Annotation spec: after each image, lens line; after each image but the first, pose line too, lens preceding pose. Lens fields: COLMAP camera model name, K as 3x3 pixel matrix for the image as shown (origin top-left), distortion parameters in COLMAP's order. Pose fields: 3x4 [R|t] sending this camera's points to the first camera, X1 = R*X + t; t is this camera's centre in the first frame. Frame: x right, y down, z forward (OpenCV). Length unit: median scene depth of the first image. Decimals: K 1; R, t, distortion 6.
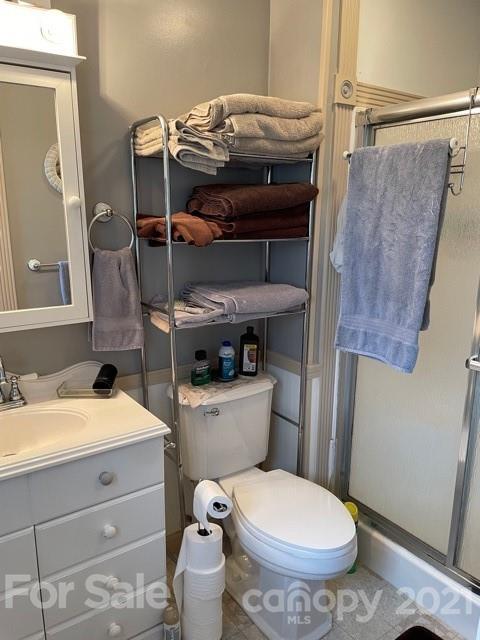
lens RADIAL K [[484.0, 0, 238.9], [0, 484.0, 320.7], [0, 0, 1]] dist [0.072858, -0.096144]
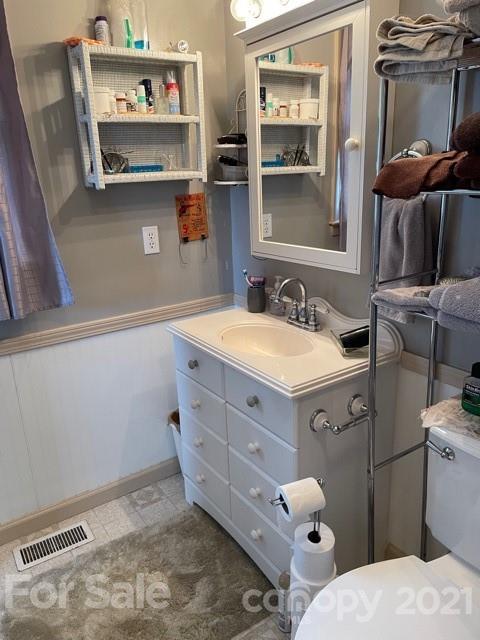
lens RADIAL K [[484.0, 0, 239.3], [0, 484.0, 320.3], [0, 0, 1]] dist [0.072858, -0.096144]
pose [[-0.040622, 0.283435, -0.958131, 0.654780], [-0.186264, 0.939965, 0.285958, -0.145545], [0.981660, 0.190081, 0.014610, 0.798752]]
